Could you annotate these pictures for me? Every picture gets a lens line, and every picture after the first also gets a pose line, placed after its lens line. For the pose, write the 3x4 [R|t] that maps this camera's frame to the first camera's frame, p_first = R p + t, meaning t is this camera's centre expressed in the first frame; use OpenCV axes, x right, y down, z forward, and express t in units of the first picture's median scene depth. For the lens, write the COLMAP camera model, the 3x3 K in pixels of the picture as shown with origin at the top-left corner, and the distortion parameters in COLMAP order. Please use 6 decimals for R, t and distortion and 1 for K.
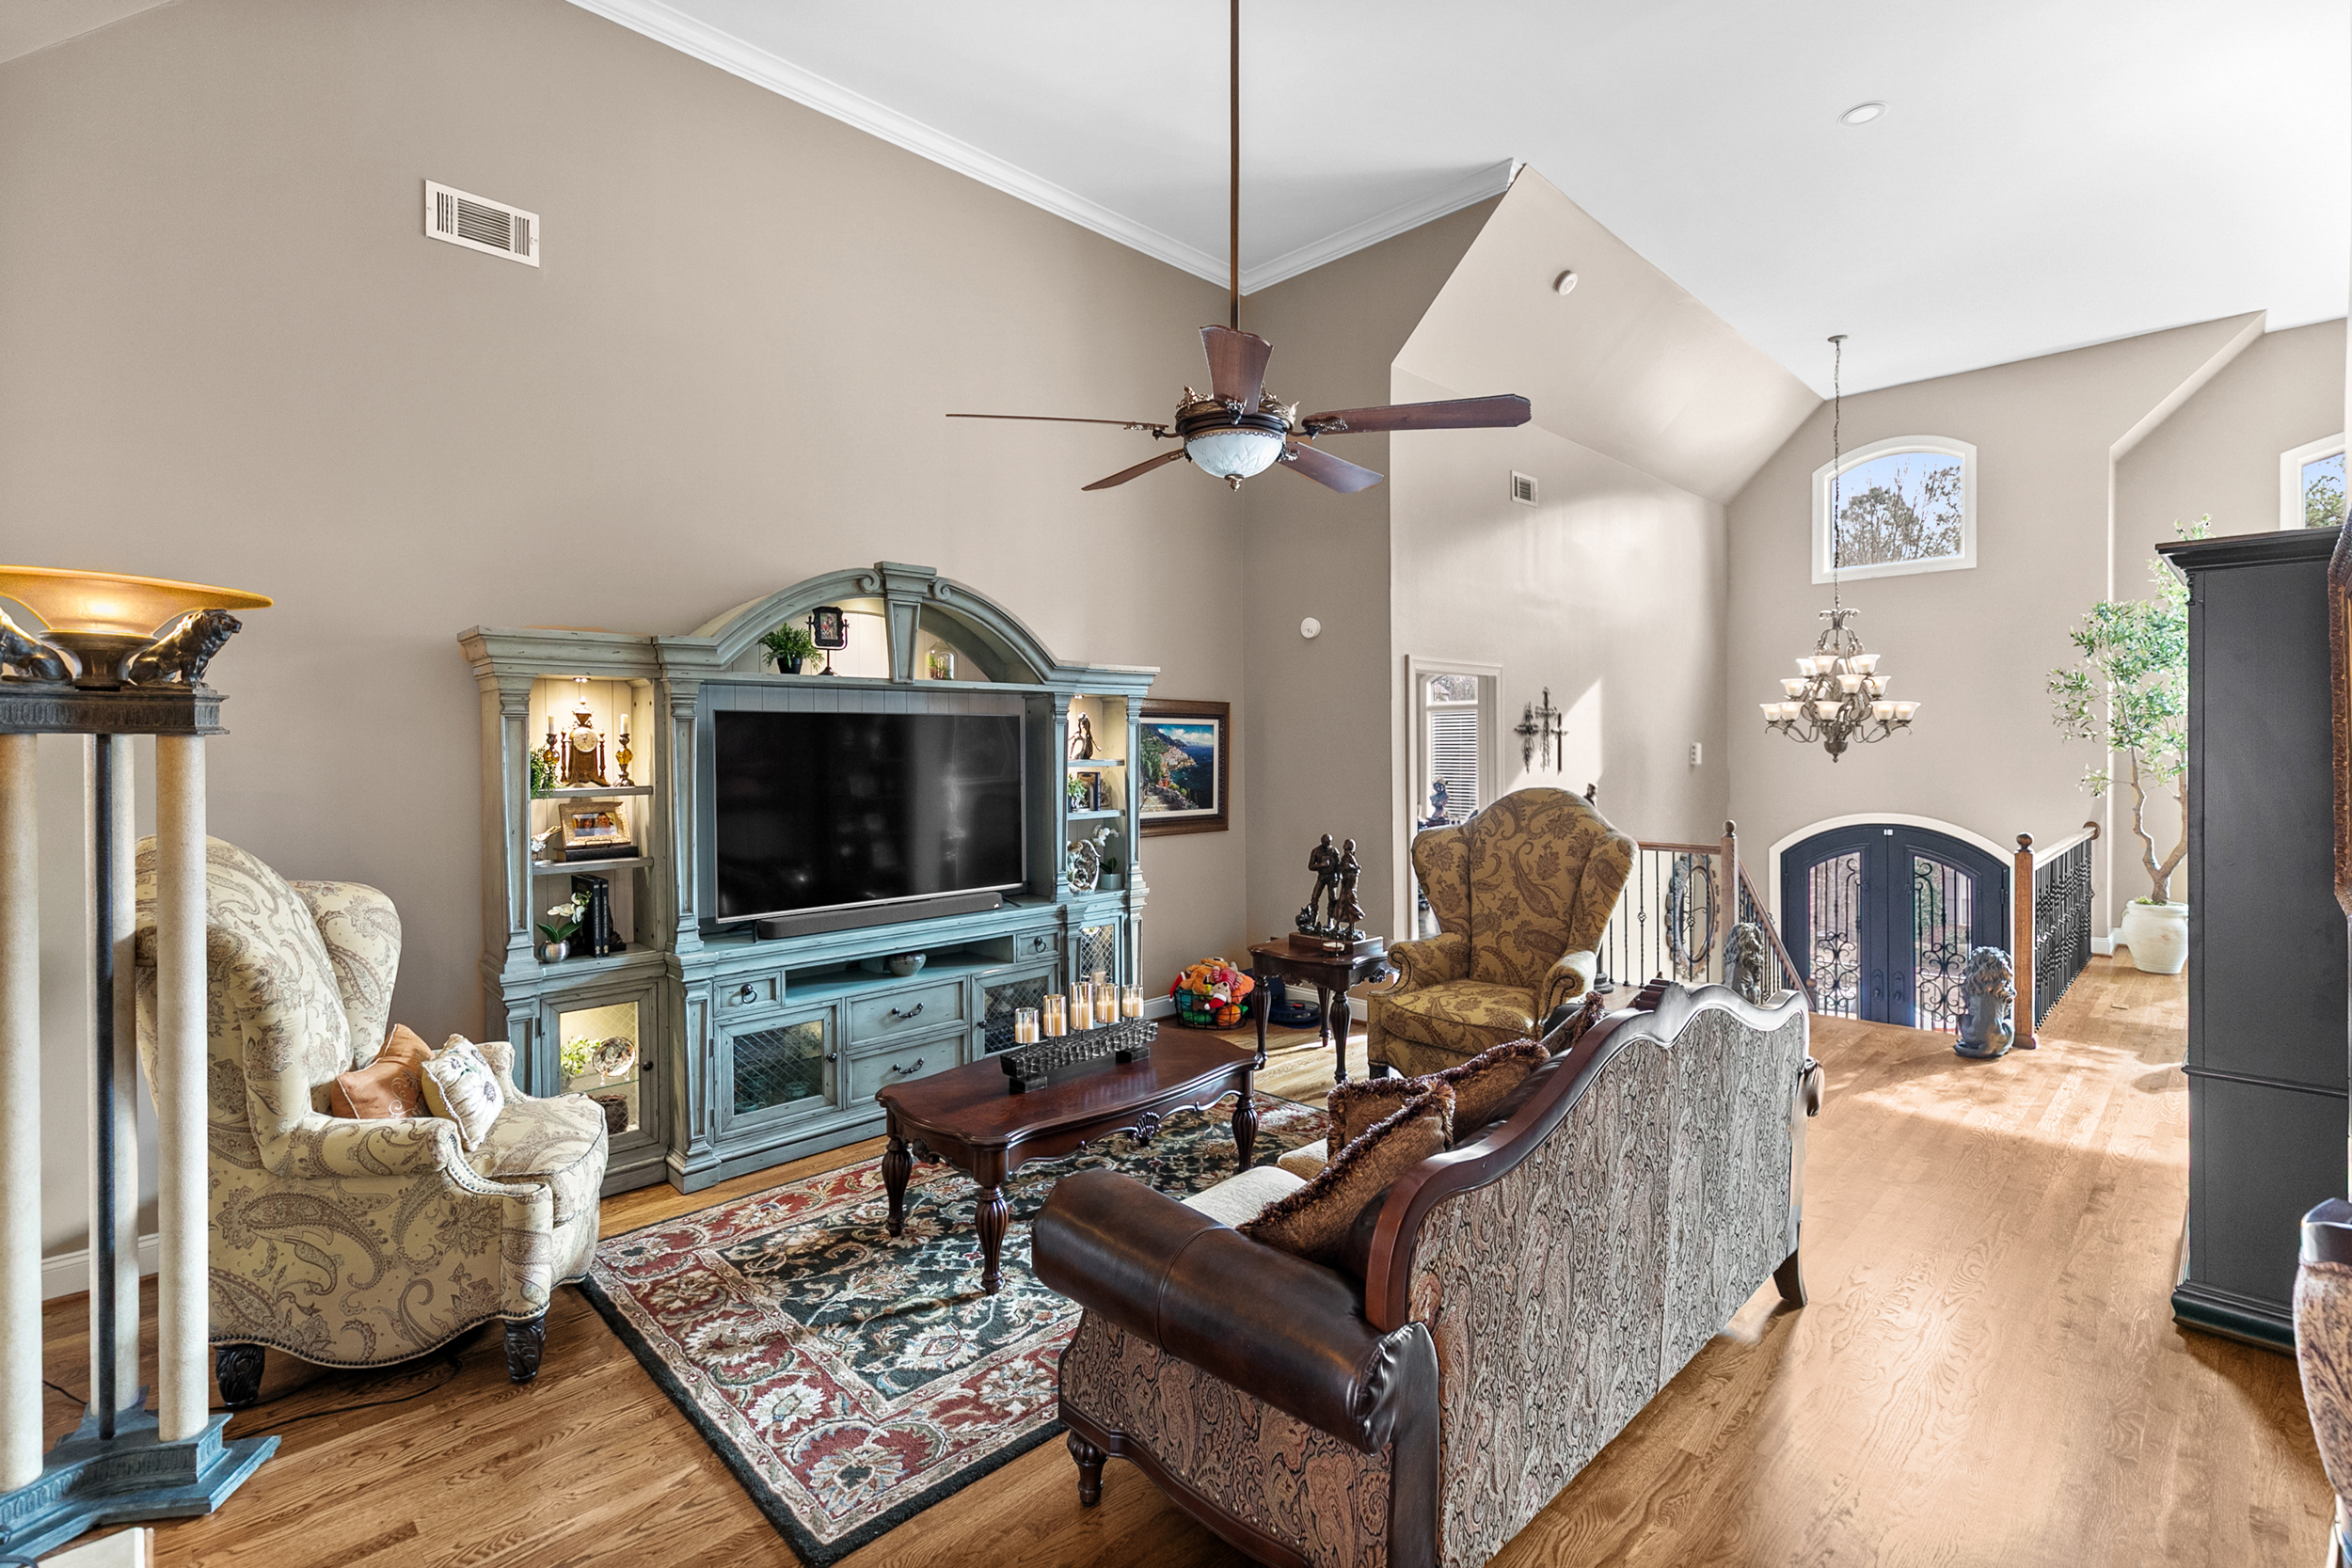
lens RADIAL K [[1062.6, 0, 1183.0], [0, 1062.6, 755.7], [0, 0, 1]] dist [0.004076, -0.000037]
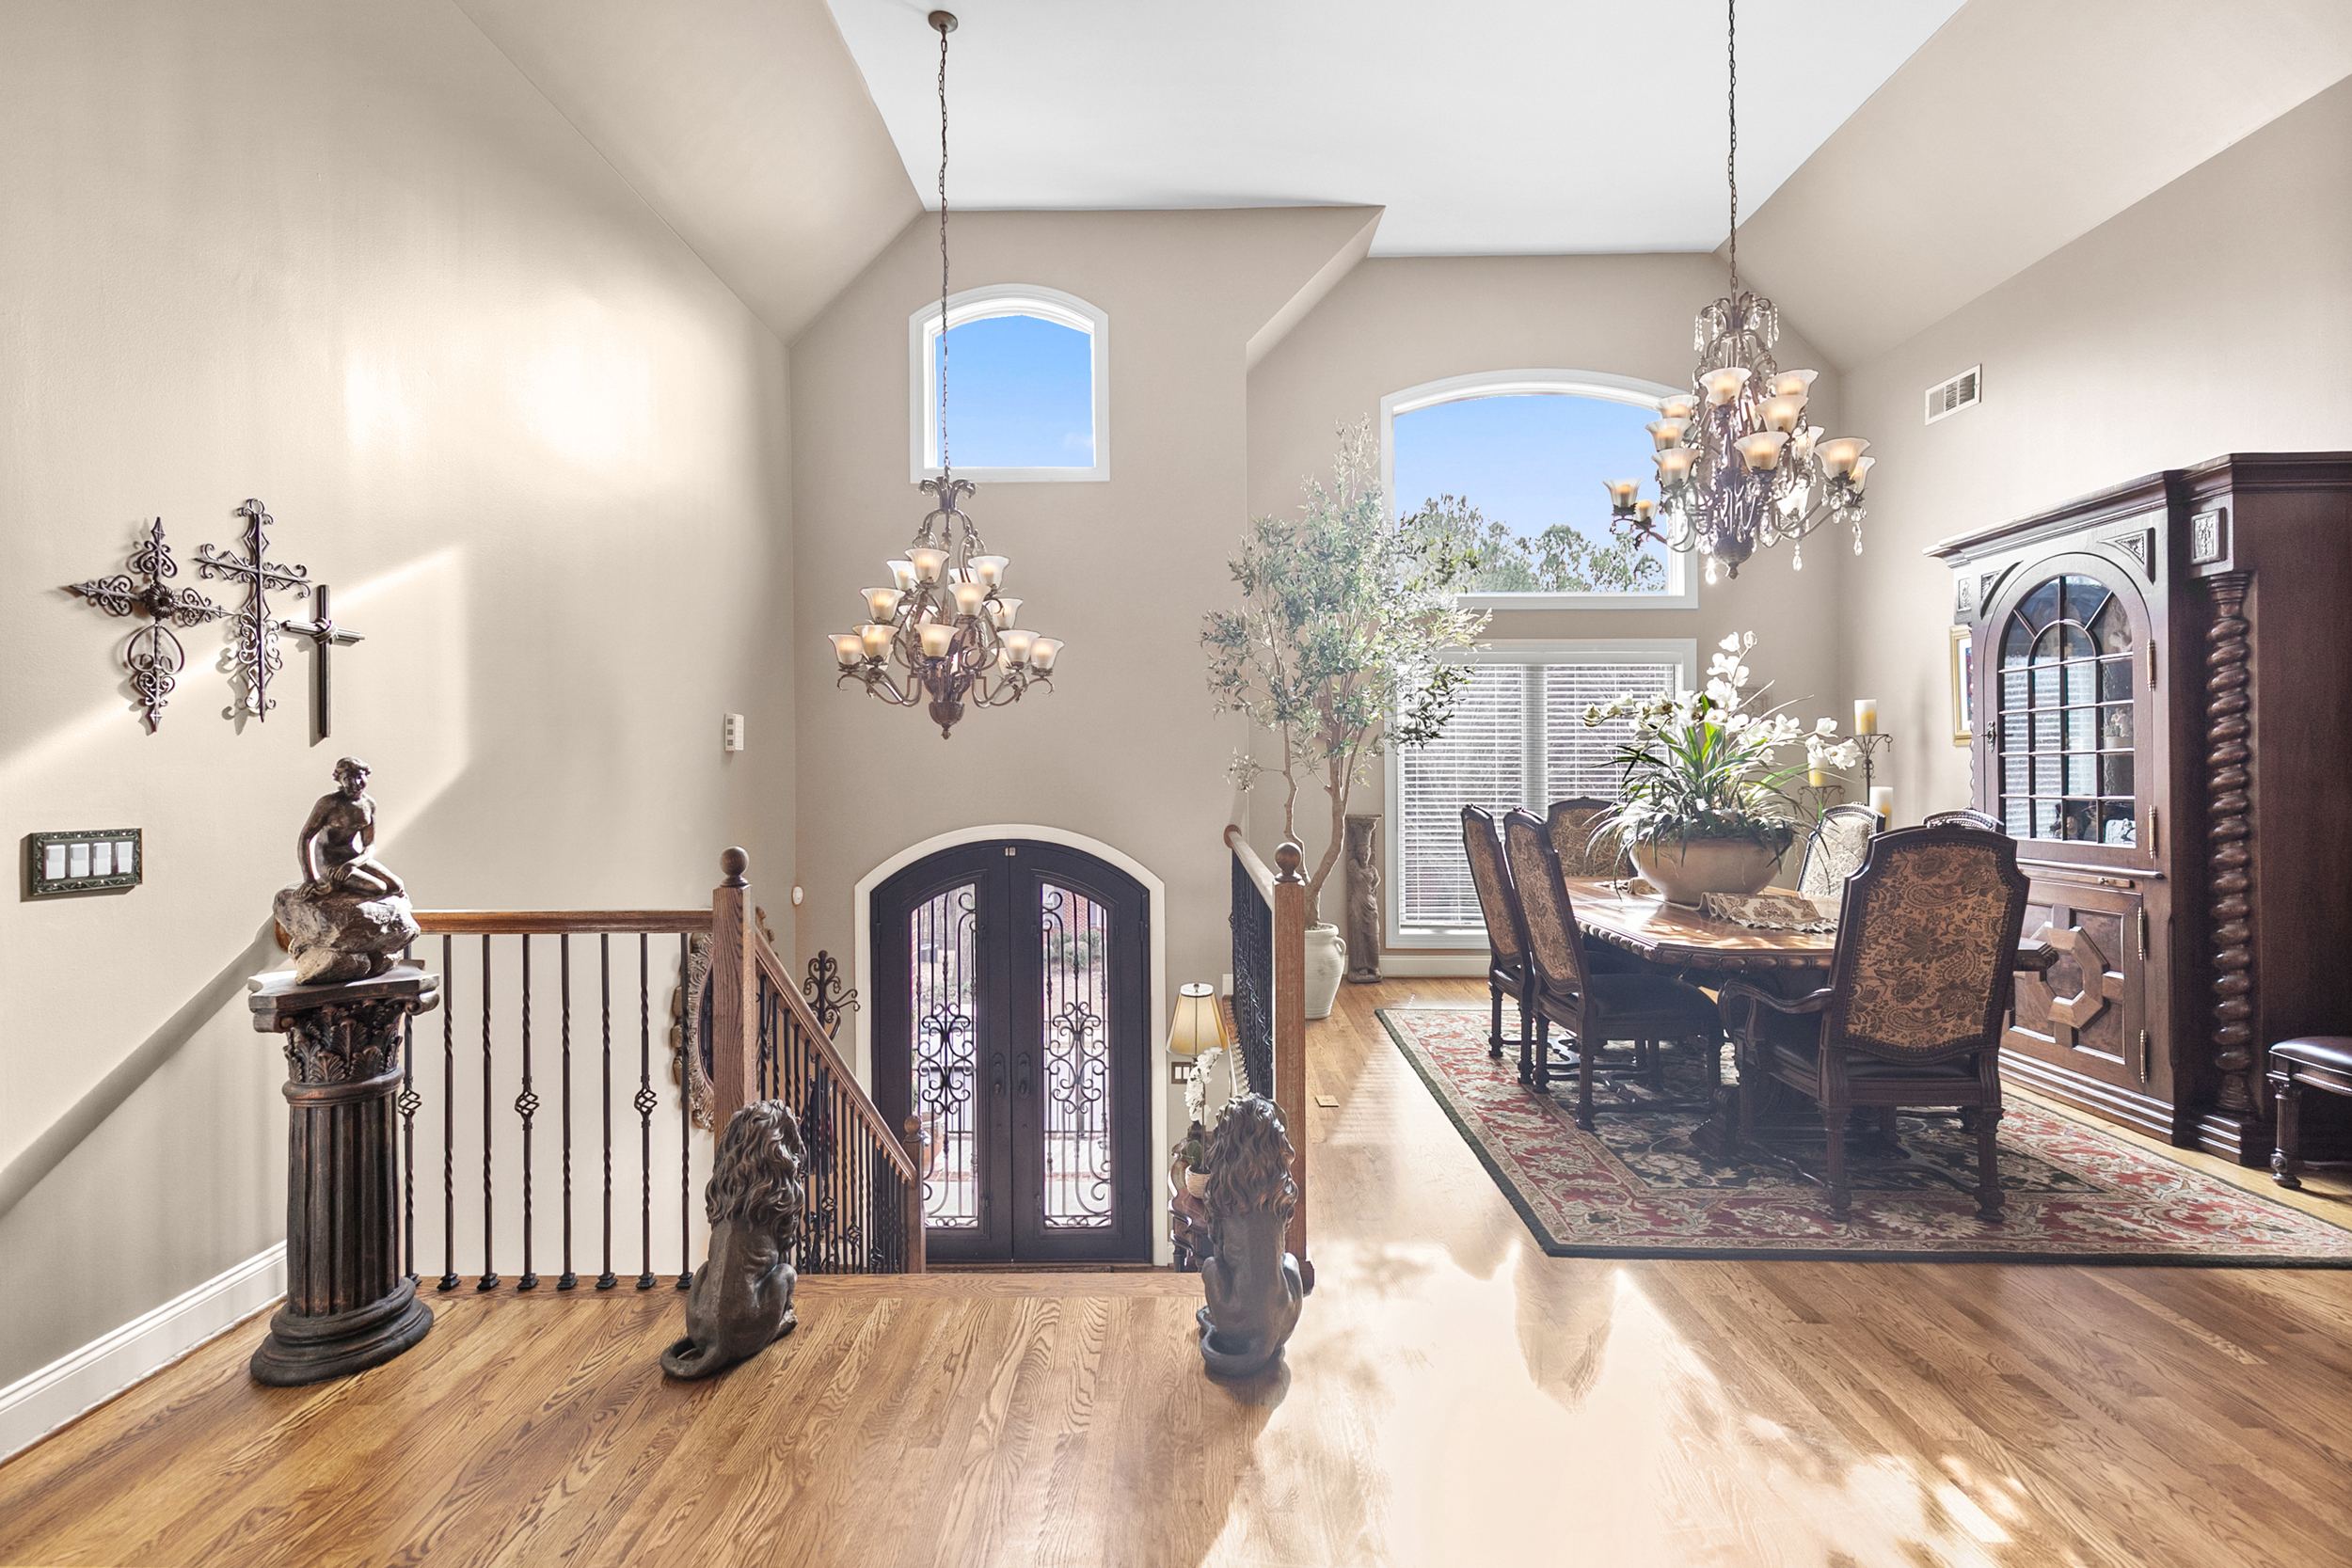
lens RADIAL K [[1068.5, 0, 1171.4], [0, 1068.5, 763.2], [0, 0, 1]] dist [0.006347, -0.001211]
pose [[0.719753, 0.006565, 0.694199, 0.296456], [0.008744, 0.999790, -0.018521, 0.032571], [-0.694175, 0.019401, 0.719545, 0.495031]]
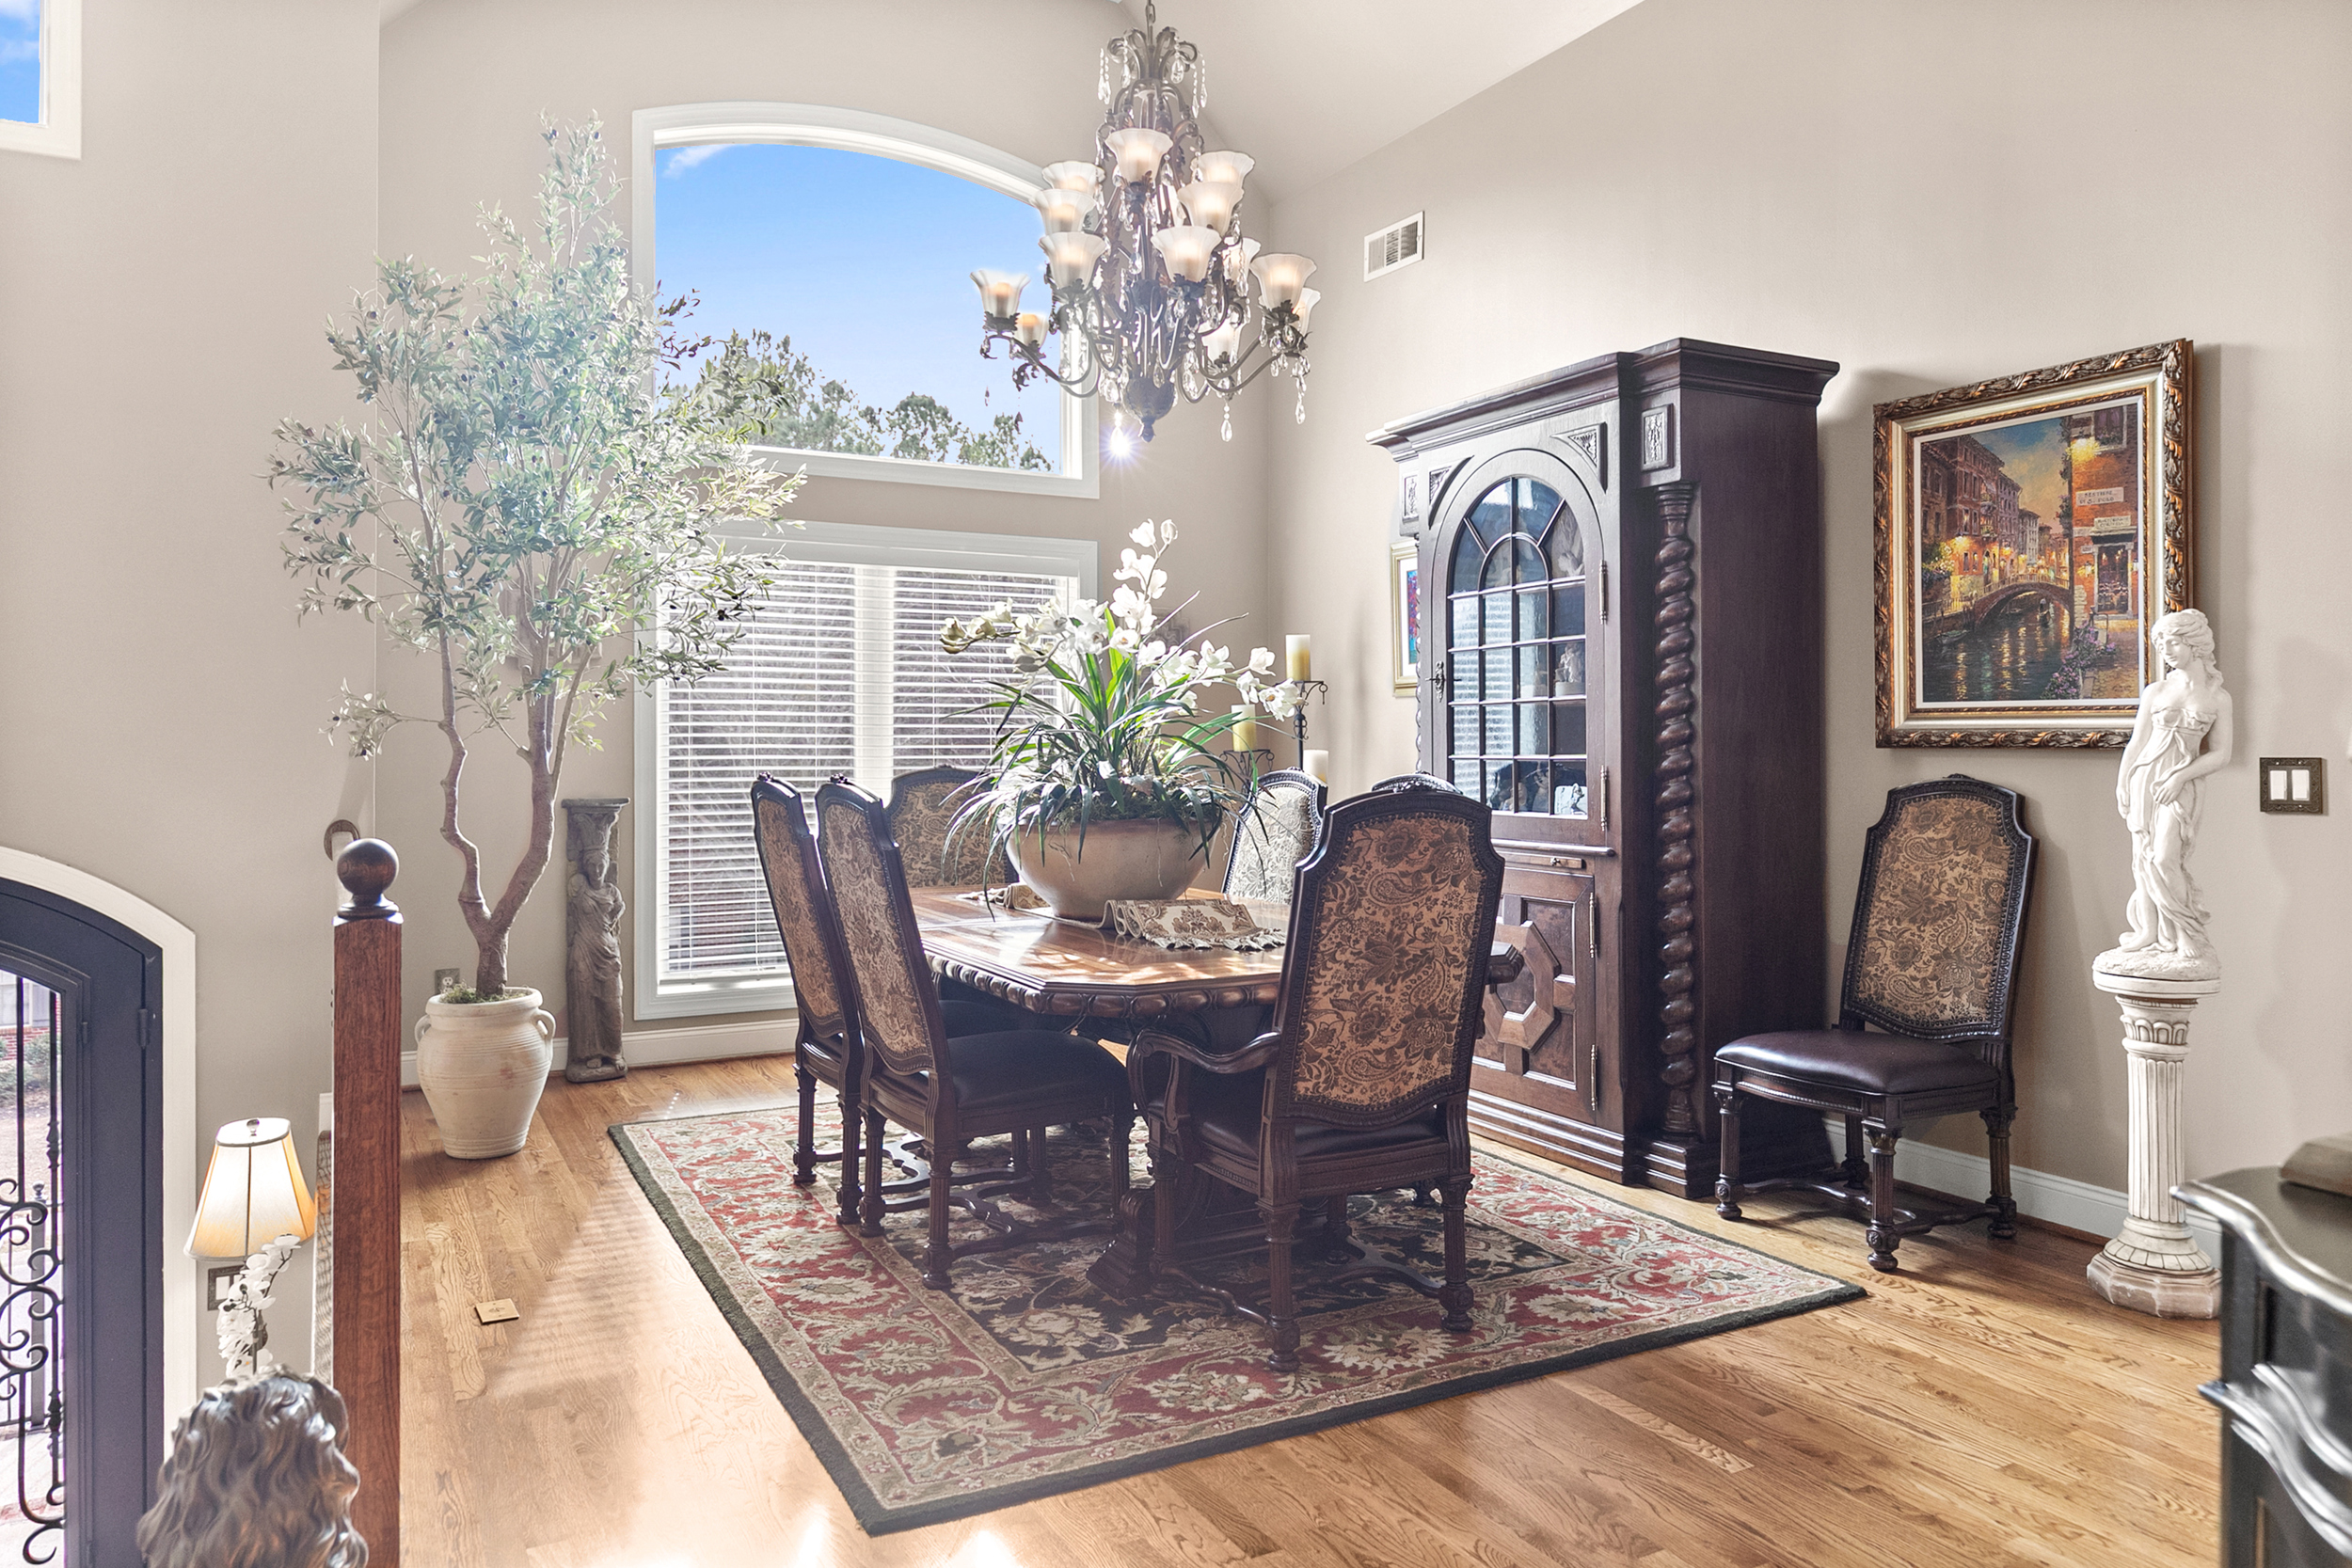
lens RADIAL K [[1573.1, 0, 1184.0], [0, 1573.1, 721.4], [0, 0, 1]] dist [-0.003393, 0.000468]
pose [[0.284570, 0.015317, 0.958533, 0.361516], [0.011806, 0.999741, -0.019481, 0.040164], [-0.958583, 0.016860, 0.284315, 0.521423]]
